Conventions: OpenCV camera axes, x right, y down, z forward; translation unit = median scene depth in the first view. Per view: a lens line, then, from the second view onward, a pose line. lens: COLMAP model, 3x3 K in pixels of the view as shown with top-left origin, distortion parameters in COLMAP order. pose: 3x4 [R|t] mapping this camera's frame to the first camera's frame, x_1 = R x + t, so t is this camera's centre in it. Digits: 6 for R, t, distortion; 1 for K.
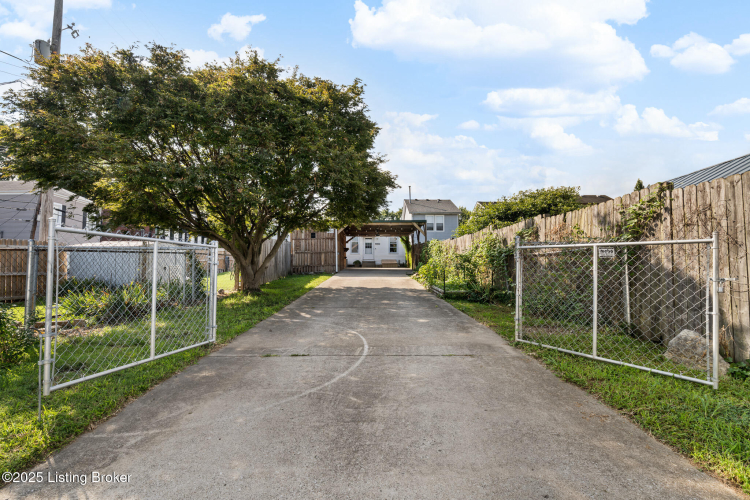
lens RADIAL K [[328.9, 0, 374.8], [0, 328.9, 251.5], [0, 0, 1]] dist [0.001810, 0.000006]
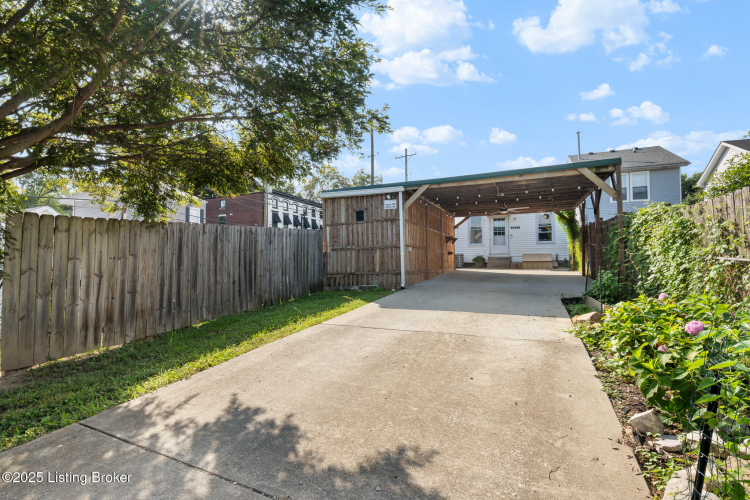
lens RADIAL K [[344.2, 0, 375.8], [0, 344.2, 251.8], [0, 0, 1]] dist [0.001866, 0.000064]
pose [[0.906110, -0.016484, -0.422722, 0.046931], [0.030366, 0.999197, 0.026125, -0.003671], [0.421952, -0.036508, 0.905883, 0.369493]]
